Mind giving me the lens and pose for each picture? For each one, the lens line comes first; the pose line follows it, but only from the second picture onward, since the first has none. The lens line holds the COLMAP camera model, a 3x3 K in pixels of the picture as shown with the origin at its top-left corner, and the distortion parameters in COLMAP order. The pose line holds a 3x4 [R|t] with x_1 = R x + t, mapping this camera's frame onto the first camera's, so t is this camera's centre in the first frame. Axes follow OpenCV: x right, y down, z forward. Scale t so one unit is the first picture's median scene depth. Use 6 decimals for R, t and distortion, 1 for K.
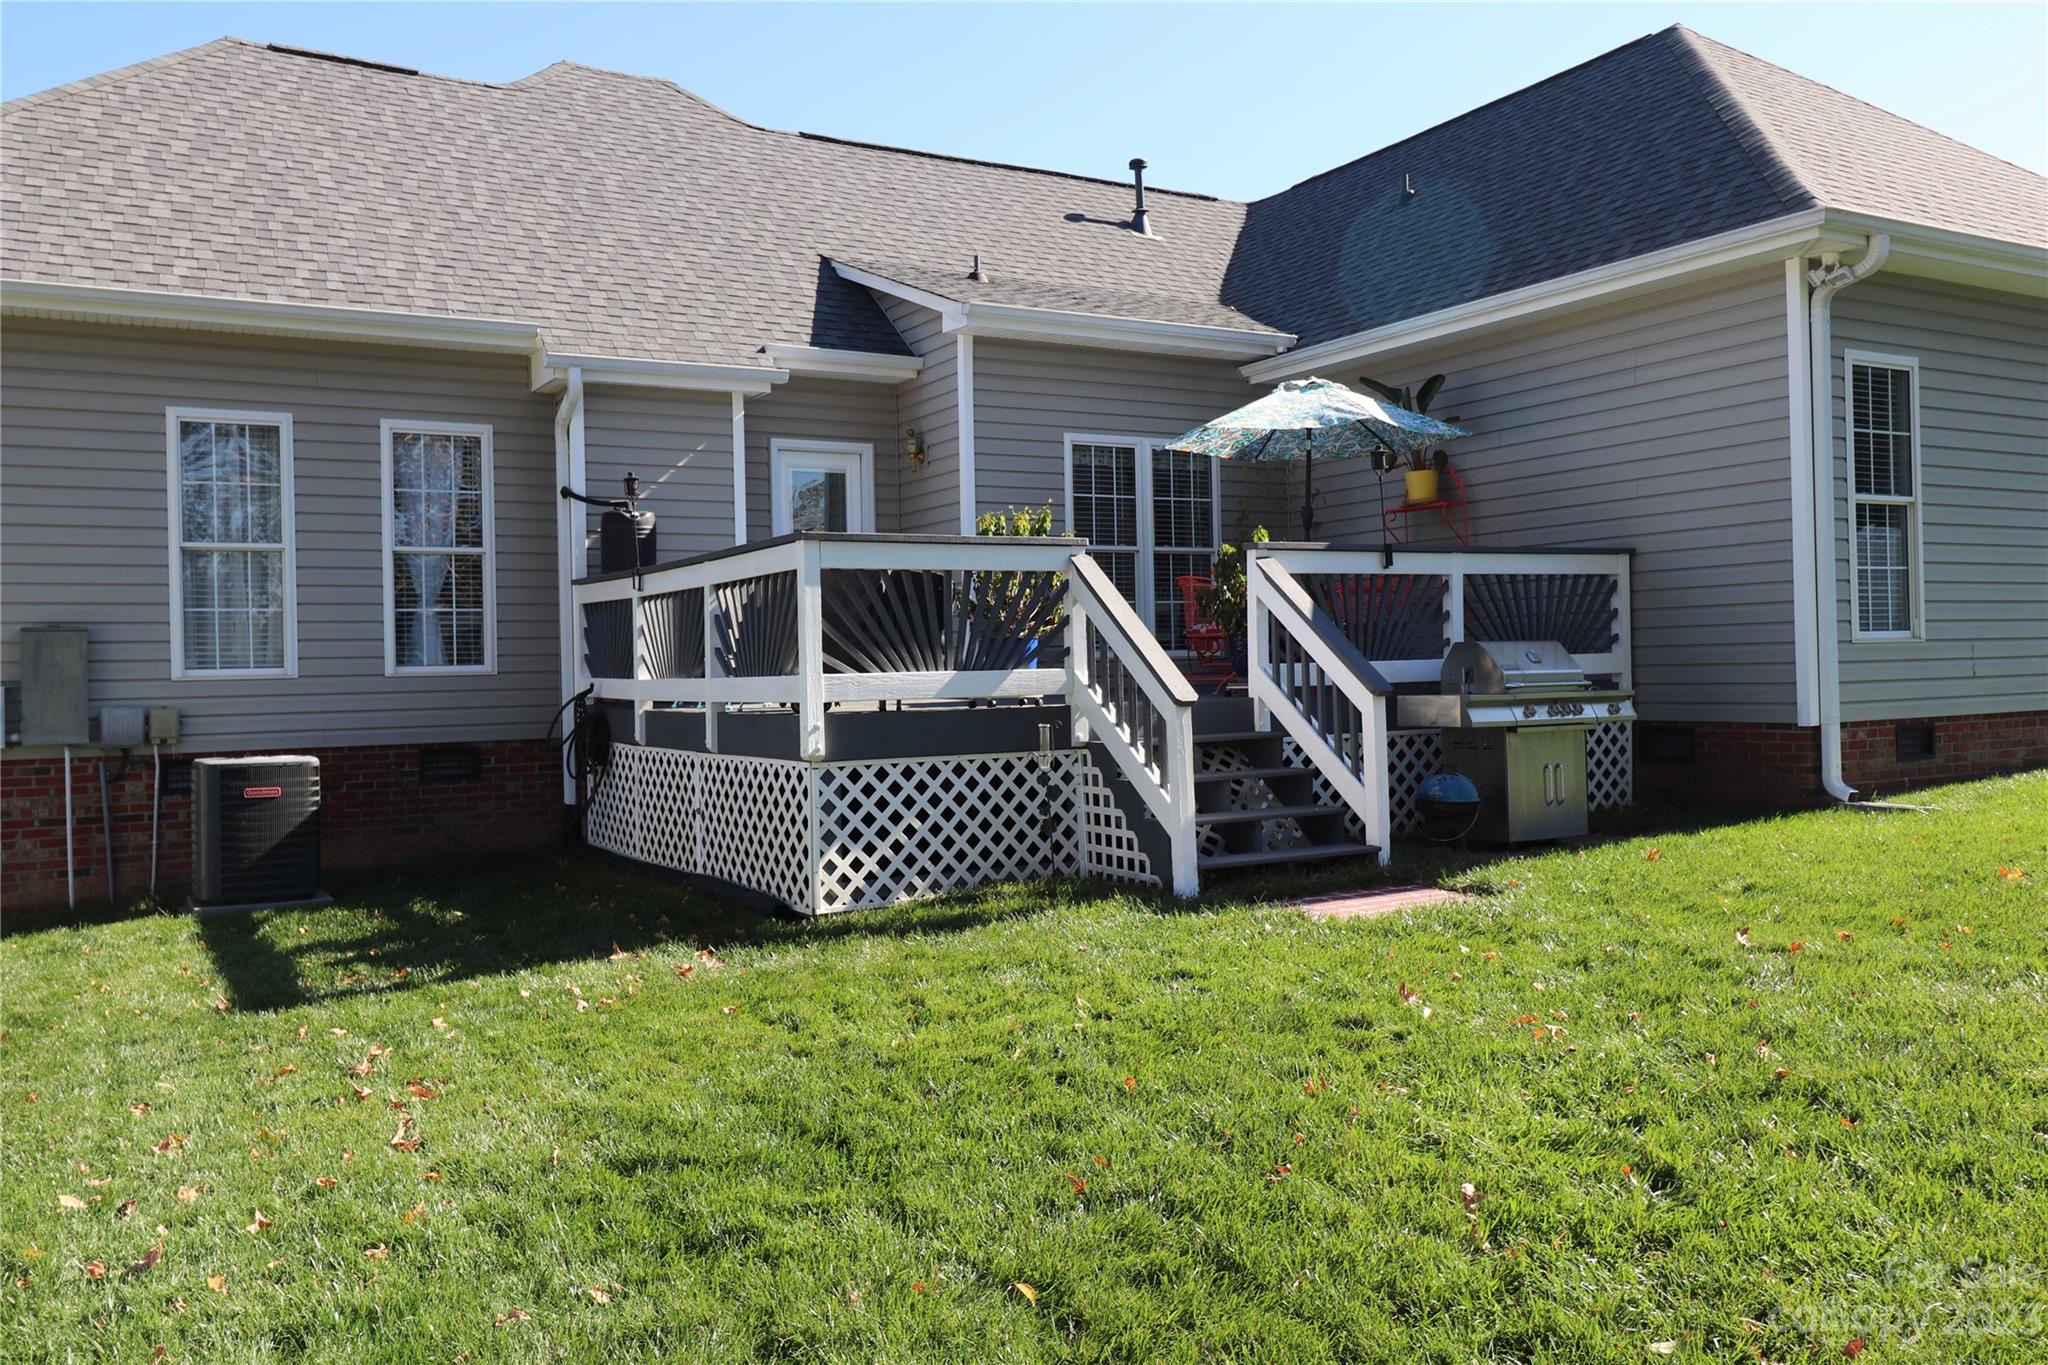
lens RADIAL K [[1590.8, 0, 996.5], [0, 1590.8, 663.4], [0, 0, 1]] dist [0.016503, -0.012149]
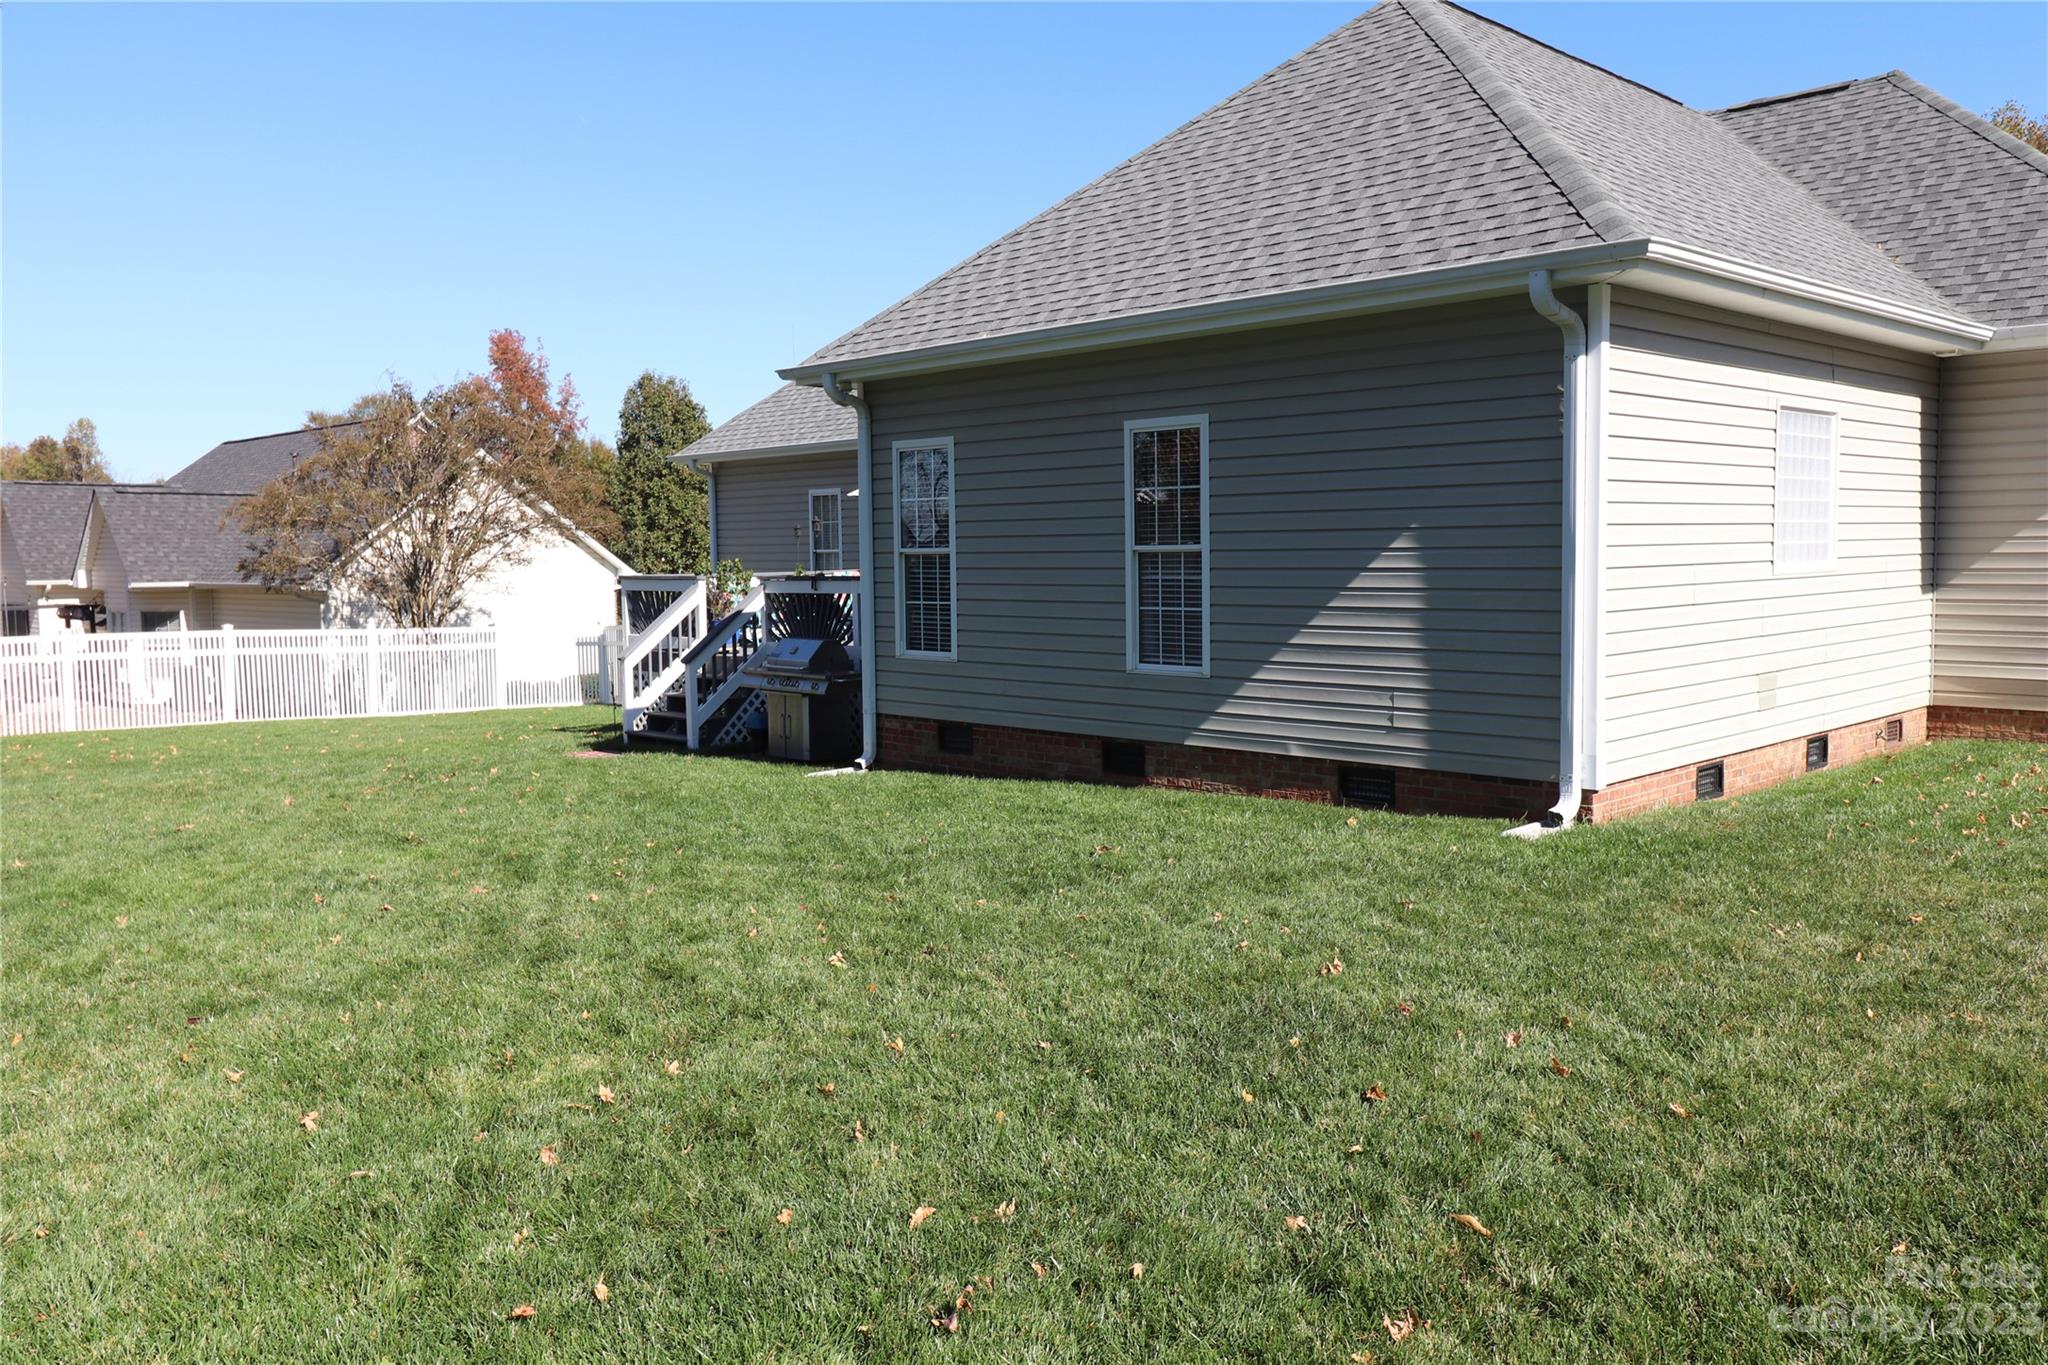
lens RADIAL K [[1596.1, 0, 1000.0], [0, 1596.1, 666.3], [0, 0, 1]] dist [0.012842, -0.011456]
pose [[0.235390, 0.098841, -0.966862, 1.873741], [0.021081, 0.994062, 0.106754, -0.149751], [0.971672, -0.045511, 0.231908, 0.763464]]
